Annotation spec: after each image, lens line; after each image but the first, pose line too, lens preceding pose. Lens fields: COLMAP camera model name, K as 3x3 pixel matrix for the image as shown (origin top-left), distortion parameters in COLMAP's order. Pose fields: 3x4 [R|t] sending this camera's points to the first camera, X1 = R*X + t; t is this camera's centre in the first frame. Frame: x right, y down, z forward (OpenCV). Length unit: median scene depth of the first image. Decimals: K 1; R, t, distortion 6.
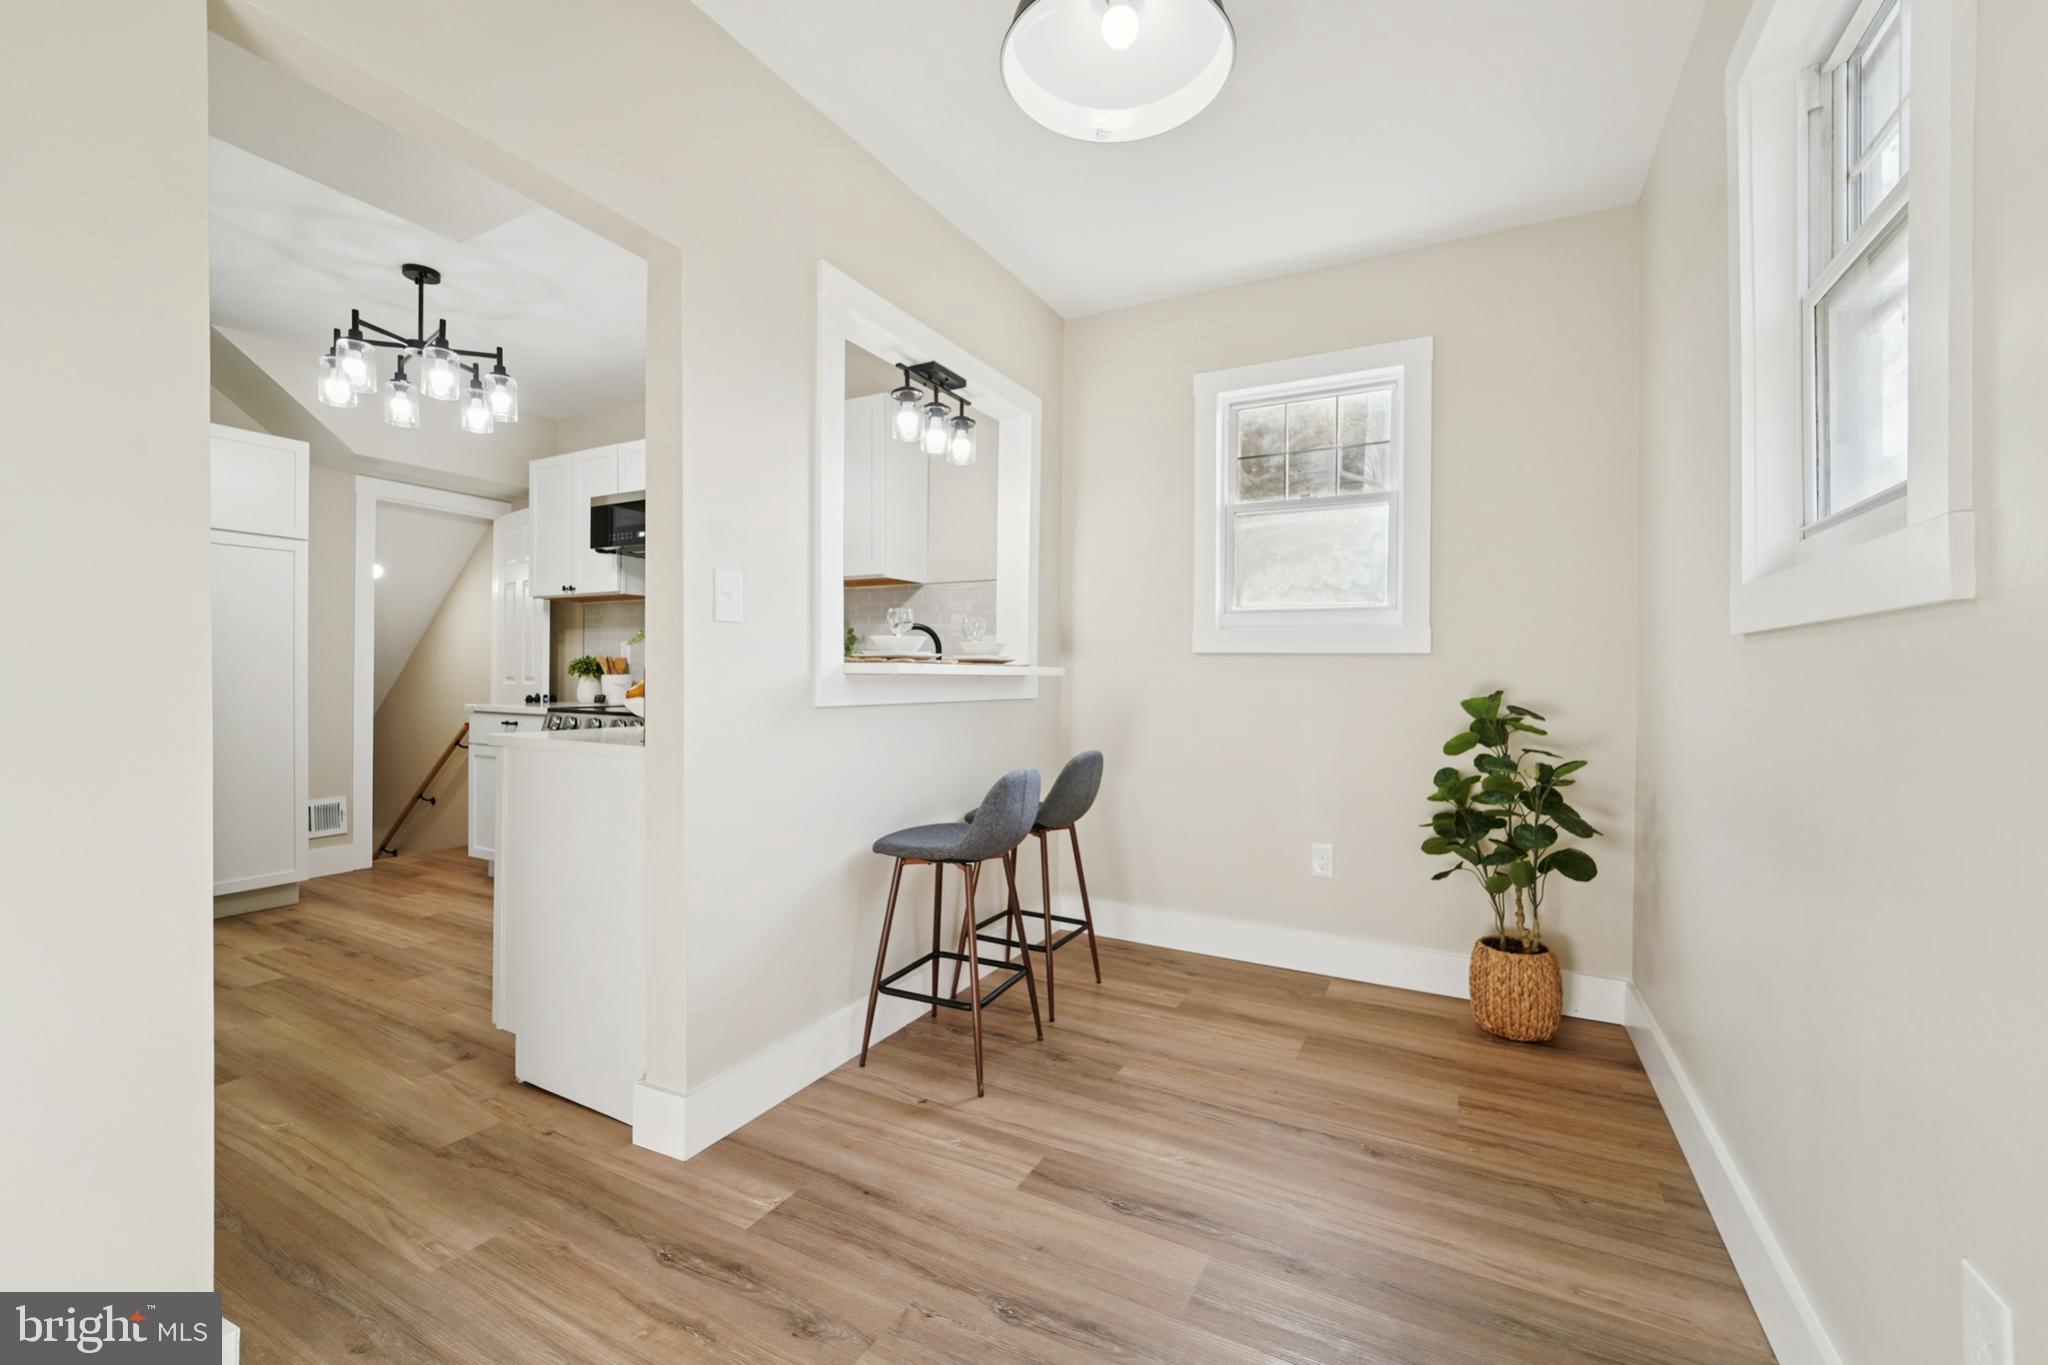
lens RADIAL K [[840.7, 0, 1030.5], [0, 840.7, 681.1], [0, 0, 1]] dist [-0.002581, -0.000393]
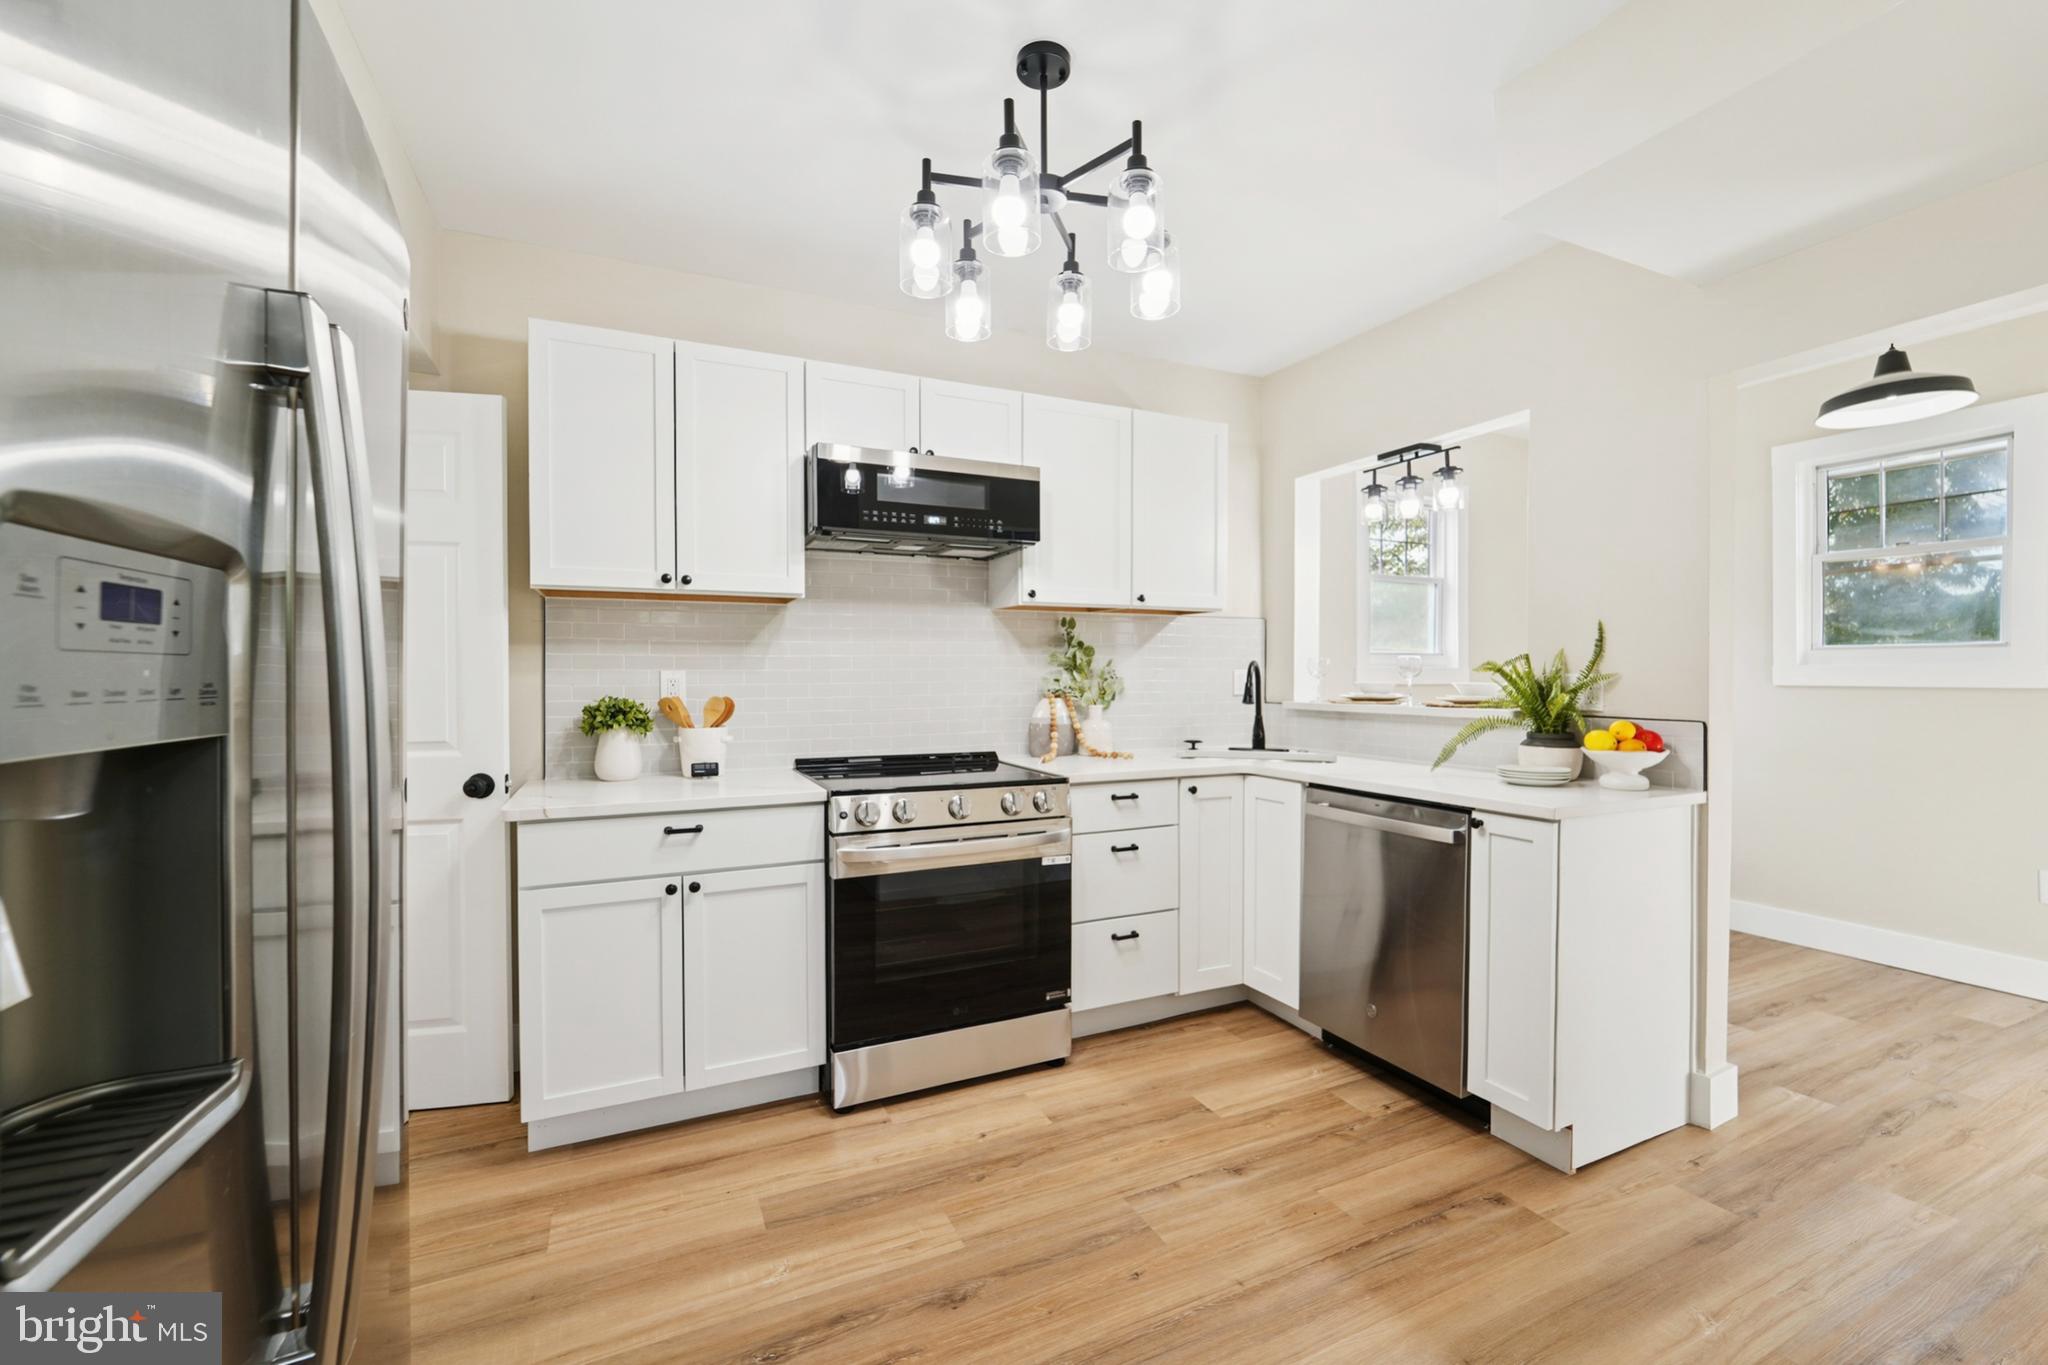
lens RADIAL K [[840.7, 0, 1030.5], [0, 840.7, 681.1], [0, 0, 1]] dist [-0.002581, -0.000393]
pose [[0.586294, -0.017422, 0.809911, -1.192327], [0.011649, 0.999847, 0.013075, -0.063910], [-0.810015, 0.001768, 0.586407, 0.653503]]
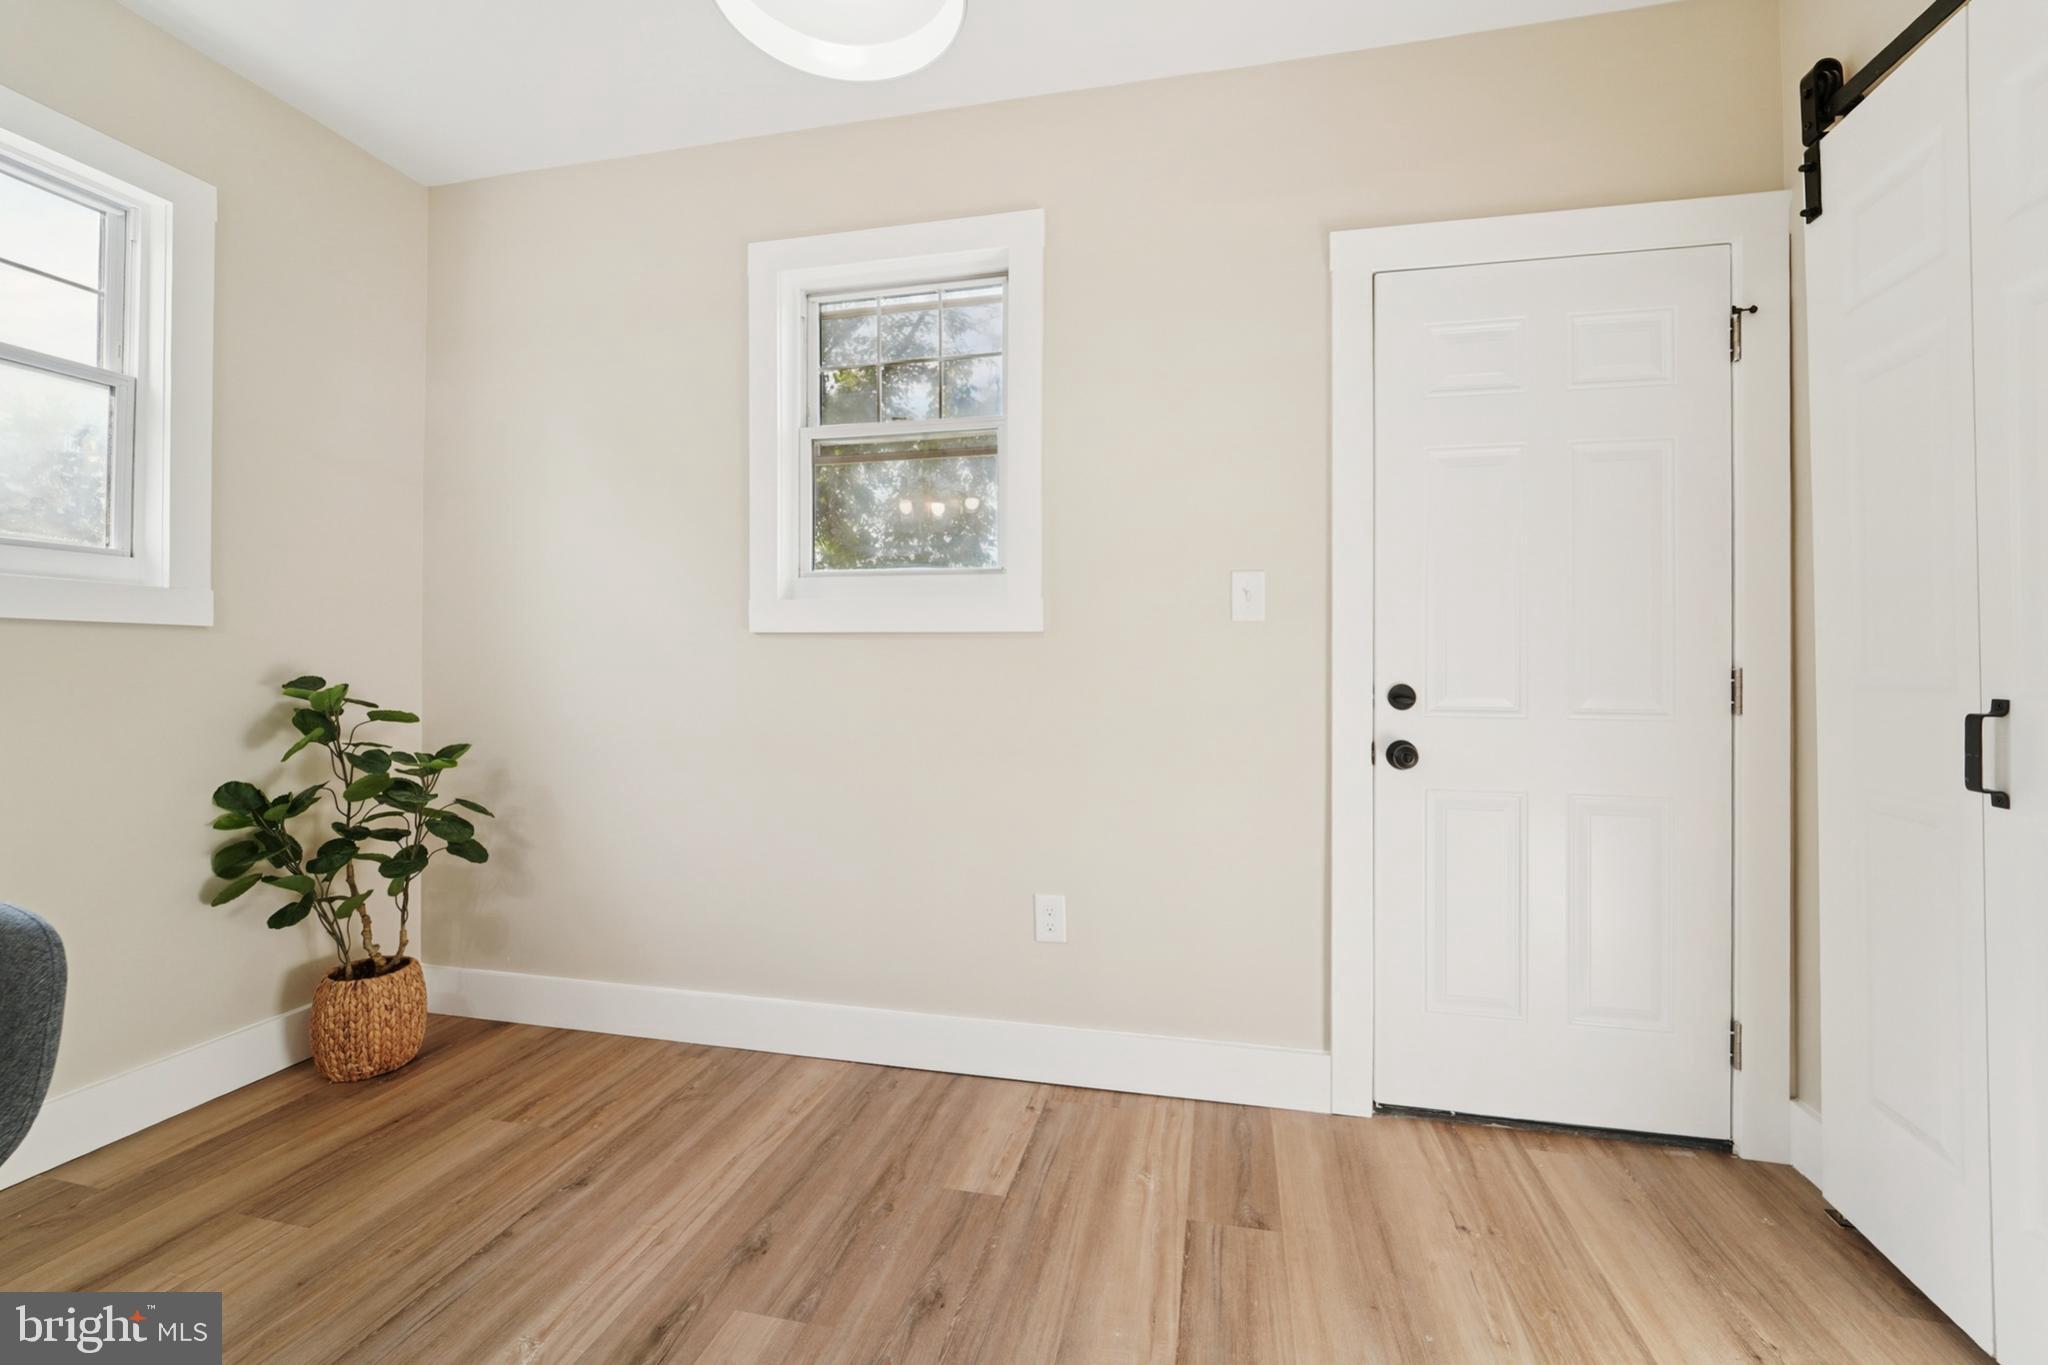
lens RADIAL K [[846.8, 0, 1015.6], [0, 846.8, 676.1], [0, 0, 1]] dist [-0.000693, 0.000046]
pose [[-0.253768, -0.013169, 0.967175, -0.349502], [0.002688, 0.999894, 0.014319, -0.000208], [-0.967261, 0.006234, -0.253706, 0.455850]]
